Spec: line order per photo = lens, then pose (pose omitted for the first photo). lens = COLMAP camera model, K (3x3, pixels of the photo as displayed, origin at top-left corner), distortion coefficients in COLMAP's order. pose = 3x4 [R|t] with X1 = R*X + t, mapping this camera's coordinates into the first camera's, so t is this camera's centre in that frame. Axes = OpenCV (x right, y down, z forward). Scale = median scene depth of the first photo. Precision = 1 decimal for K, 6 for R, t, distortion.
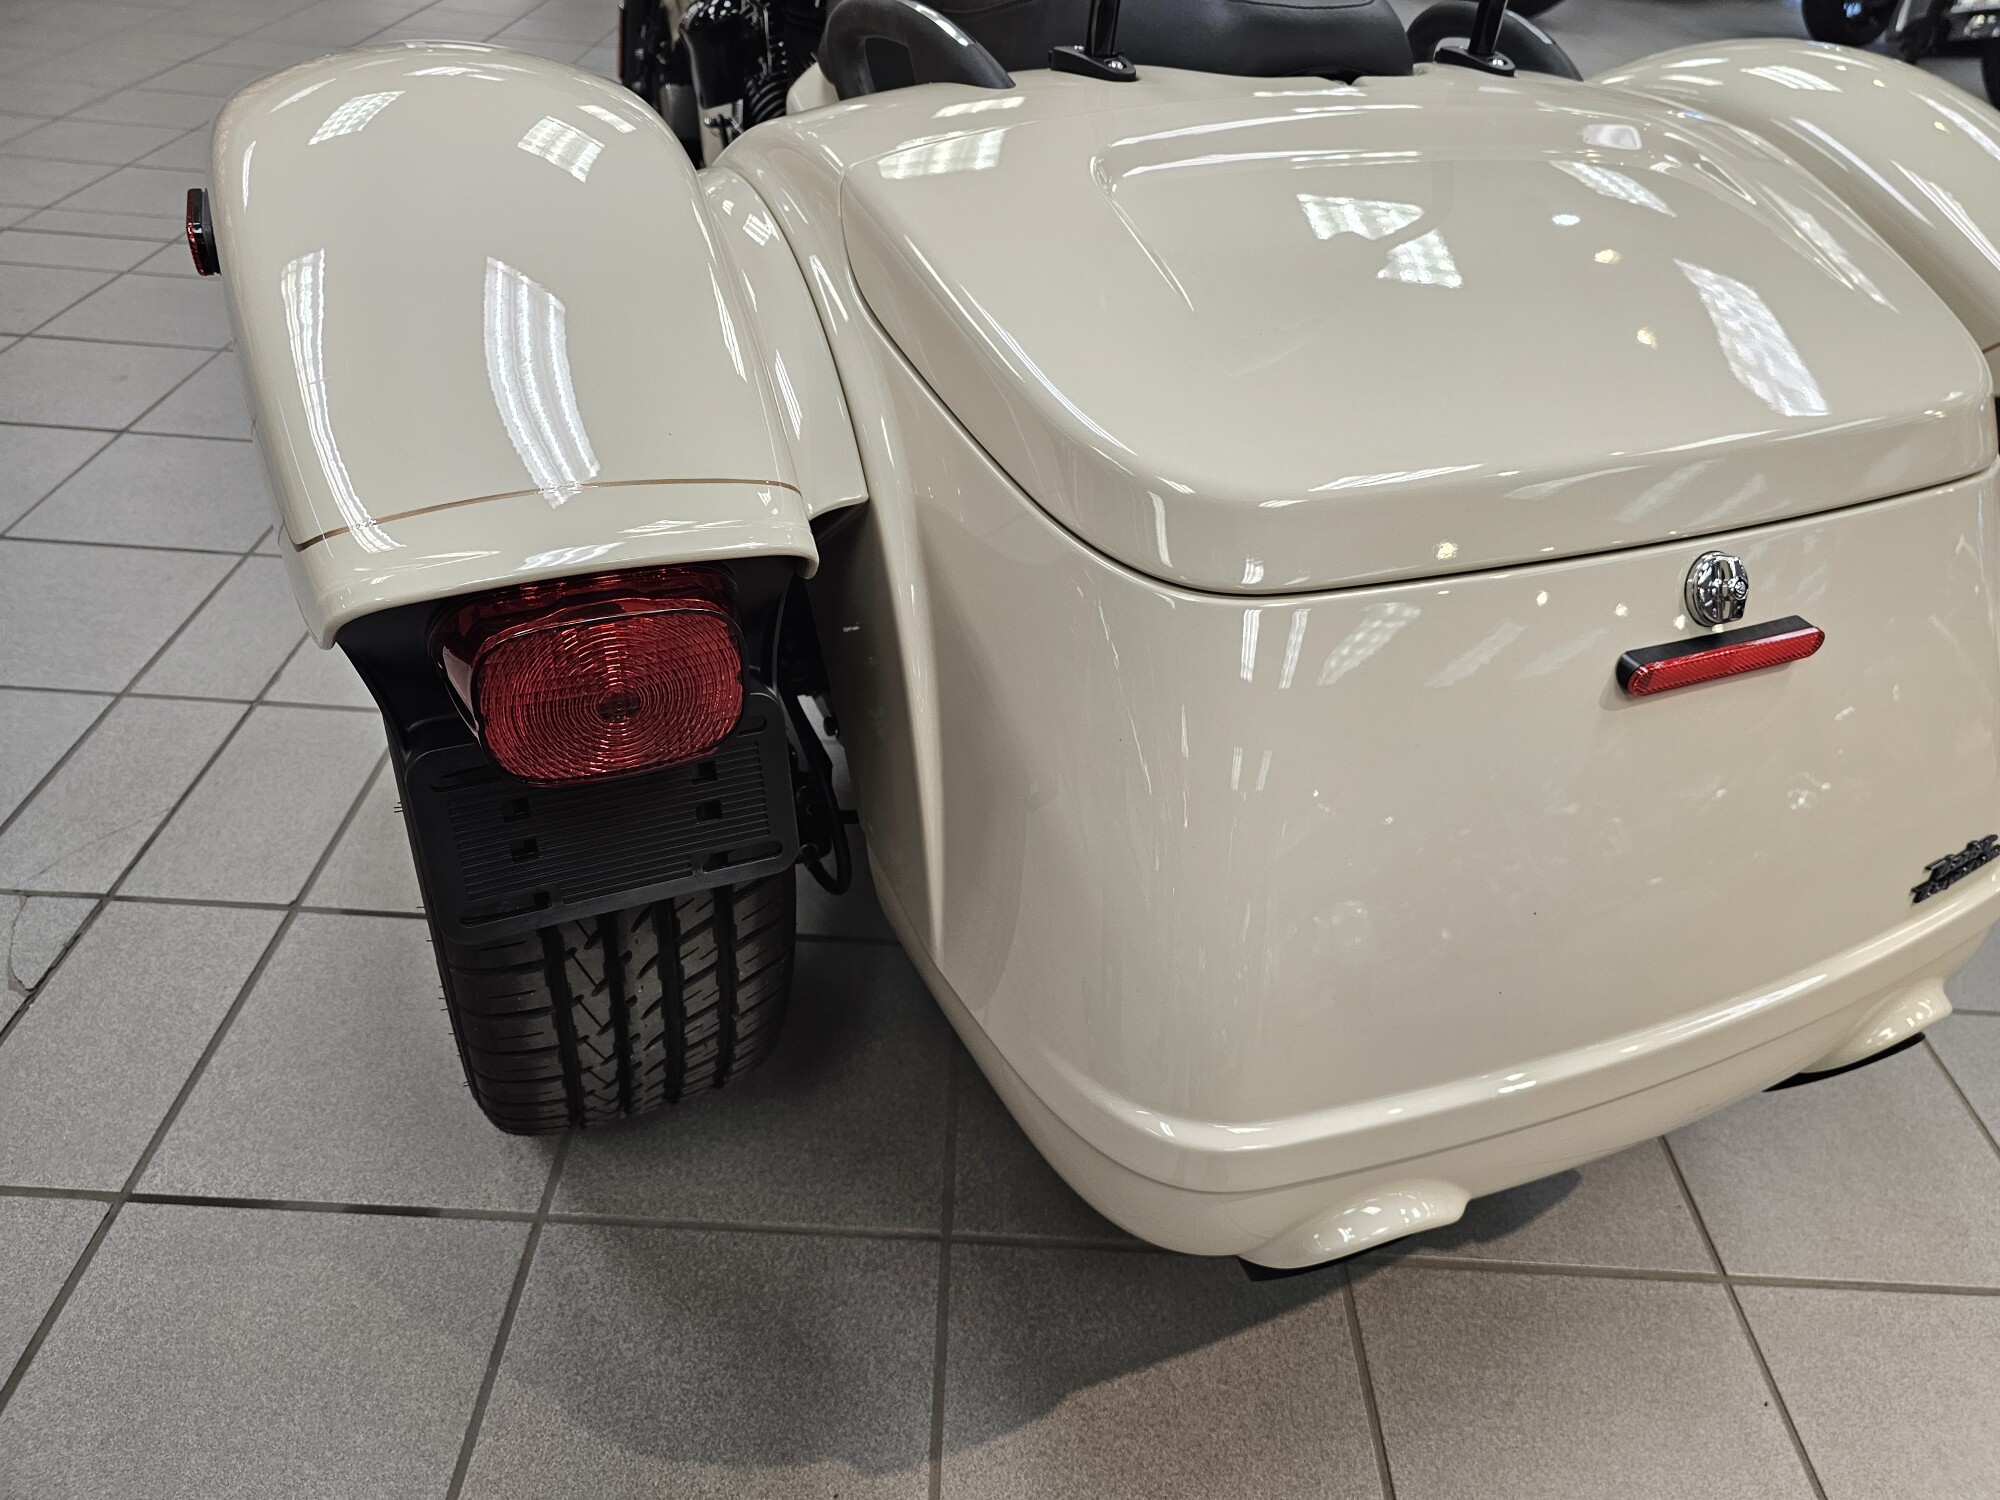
lens RADIAL K [[1365.6, 0, 1023.4], [0, 1365.6, 751.4], [0, 0, 1]] dist [0.005987, -0.000155]
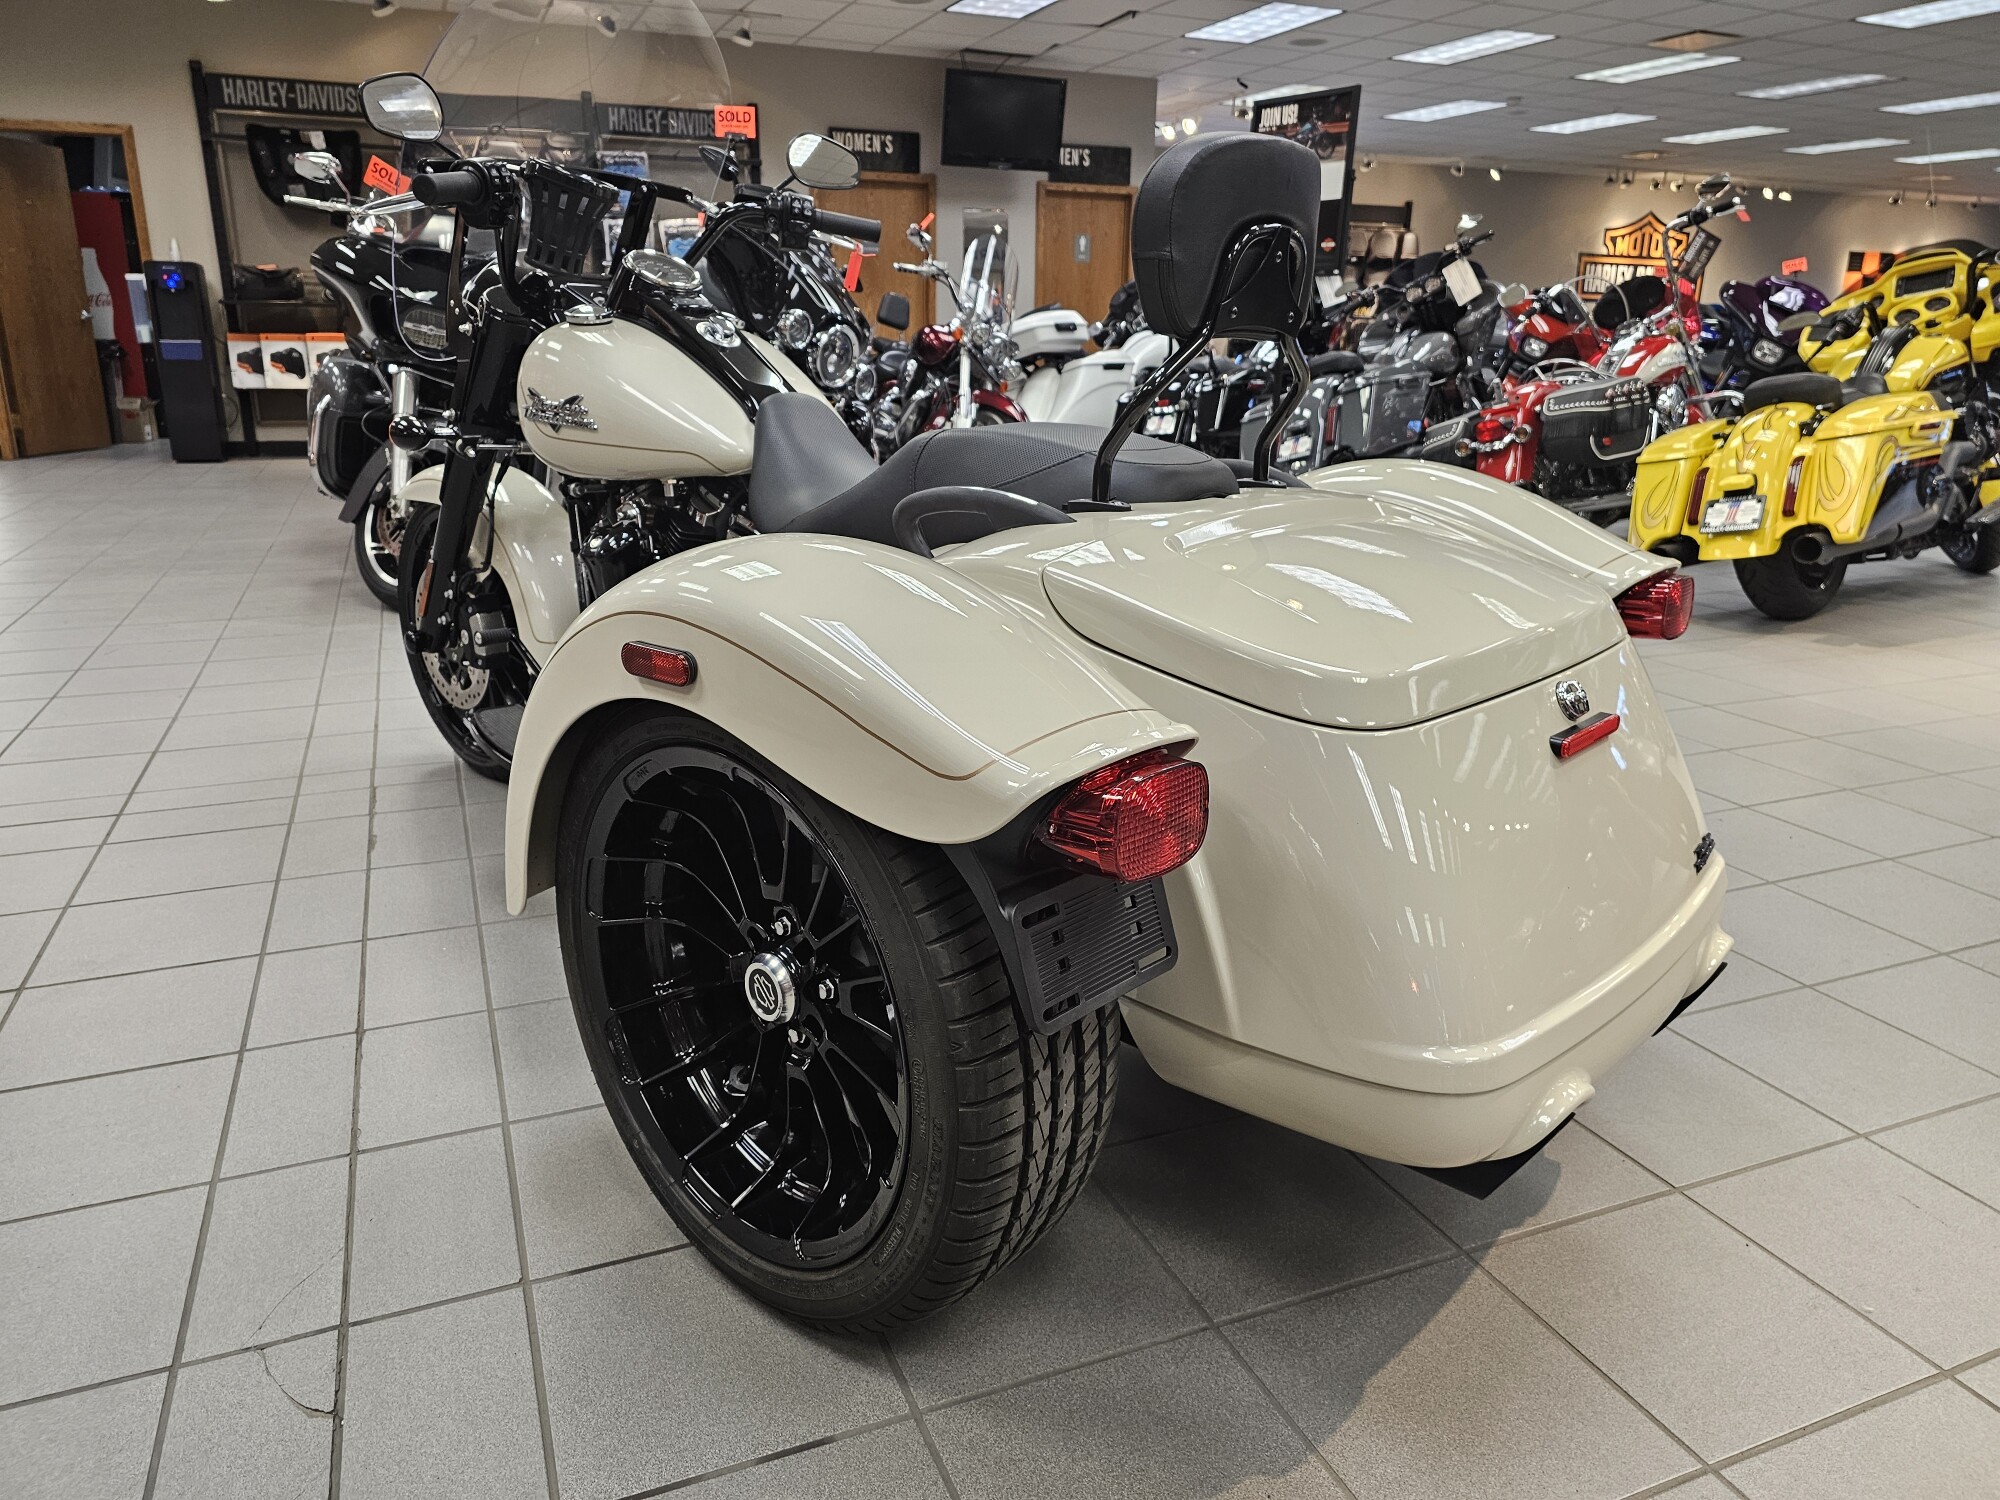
lens RADIAL K [[1335.6, 0, 973.3], [0, 1335.6, 752.5], [0, 0, 1]] dist [0.033057, -0.034497]
pose [[0.923843, -0.178600, 0.338550, -0.676331], [0.281875, 0.915817, -0.286054, 0.185693], [-0.258961, 0.359697, 0.896414, -0.297662]]
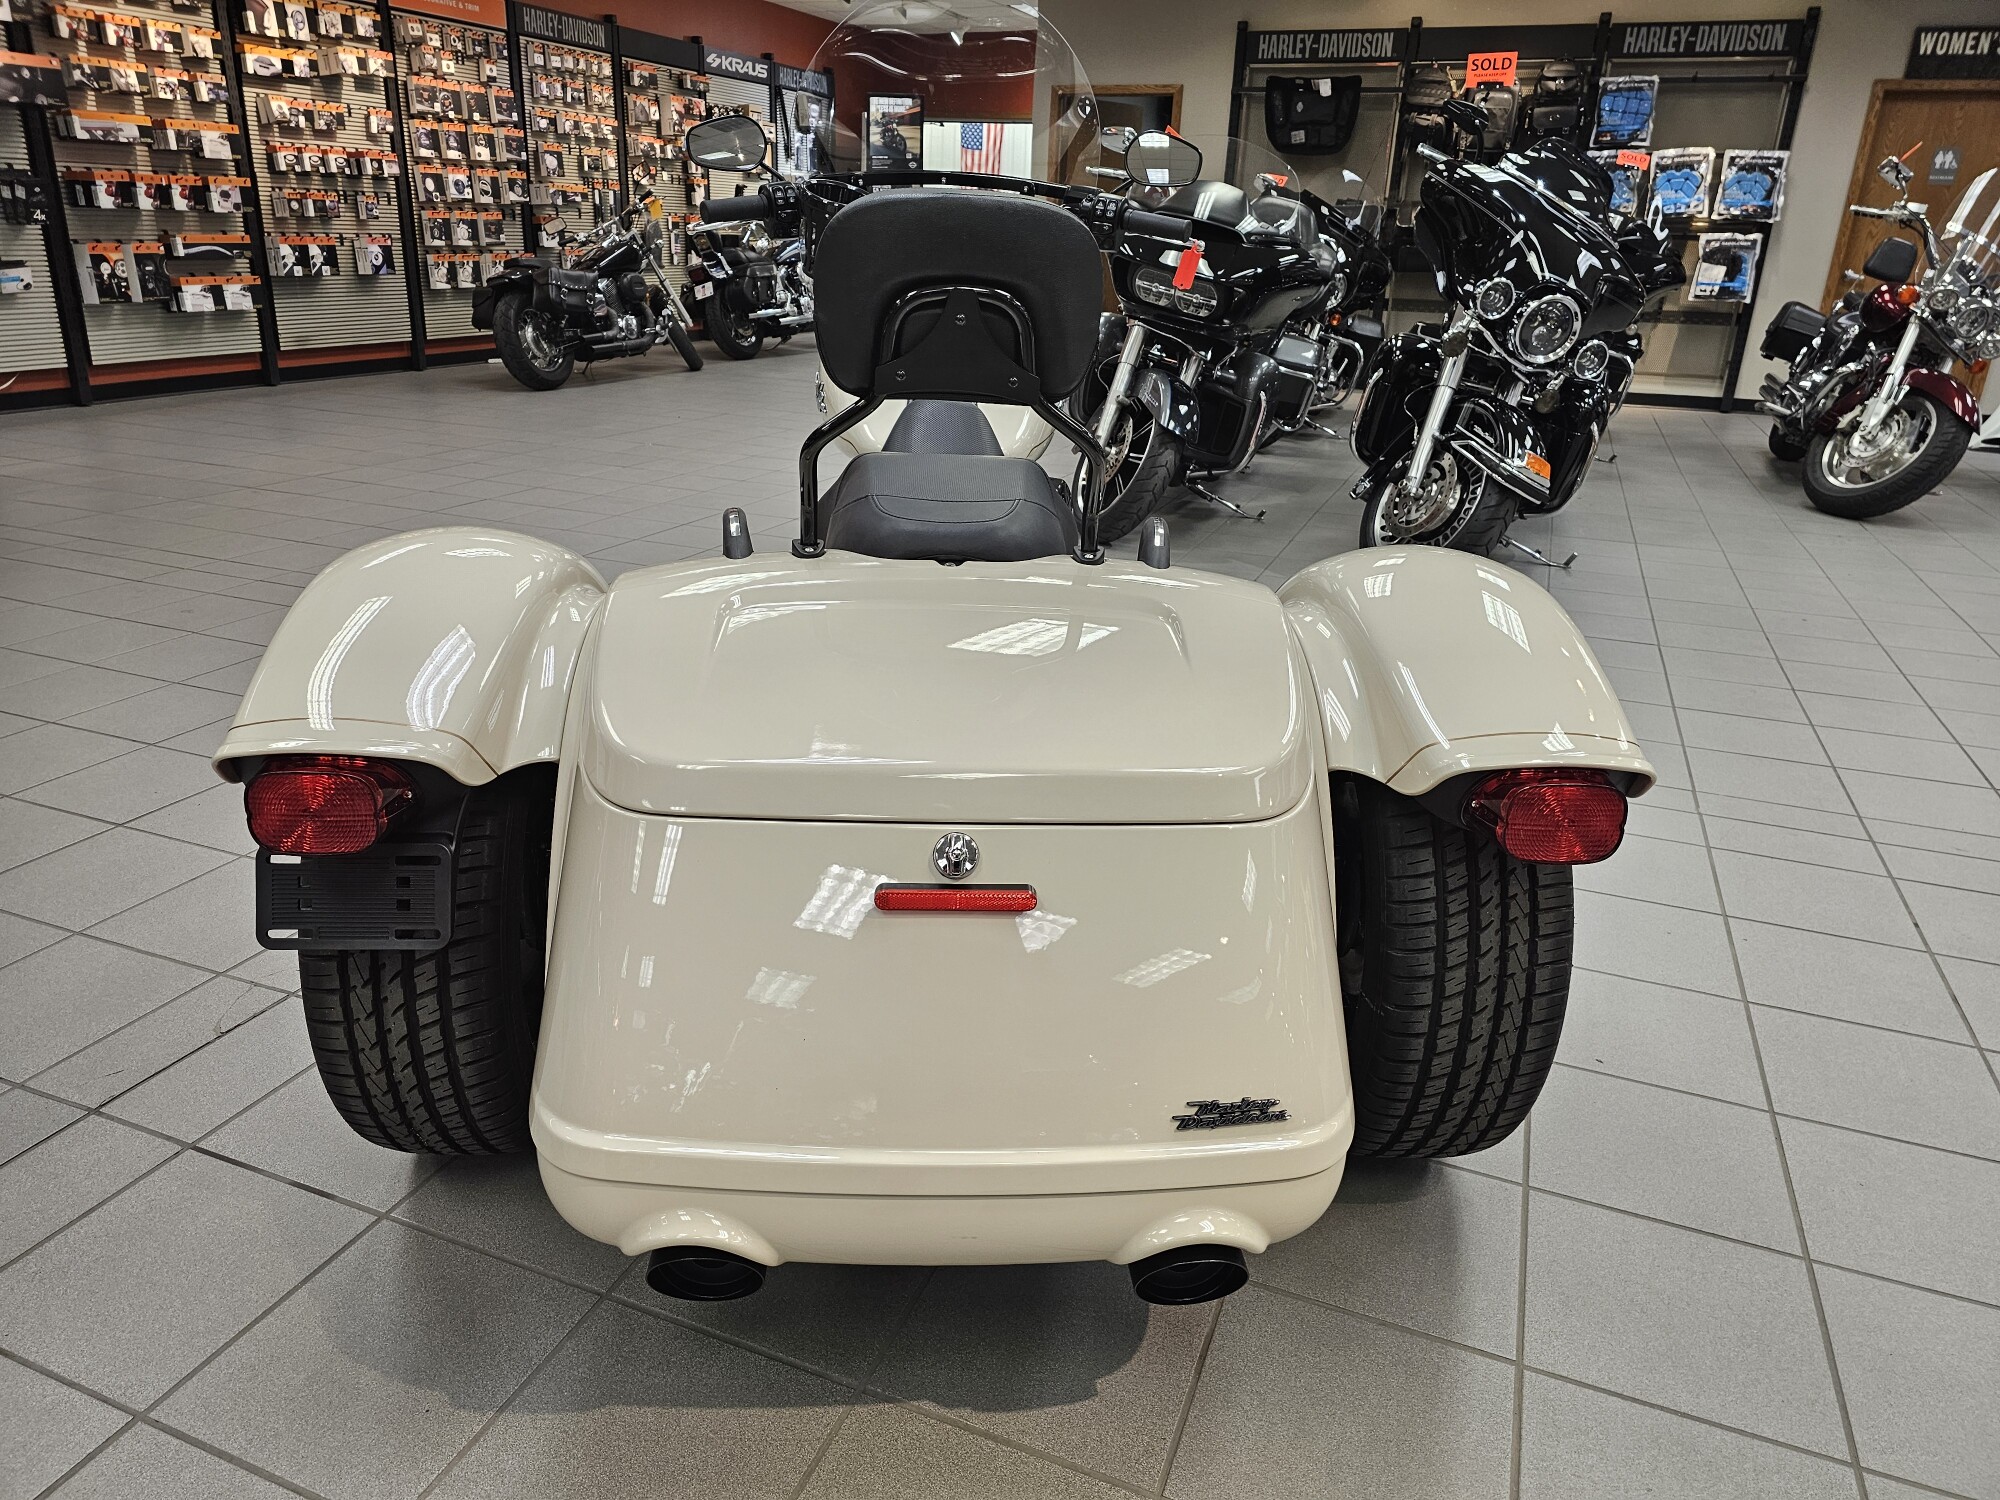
lens RADIAL K [[1323.9, 0, 983.6], [0, 1323.9, 746.7], [0, 0, 1]] dist [0.038210, -0.034027]
pose [[0.928453, 0.081685, -0.362358, 0.865868], [-0.189970, 0.942711, -0.274241, 0.142333], [0.319197, 0.323457, 0.890780, -0.327124]]
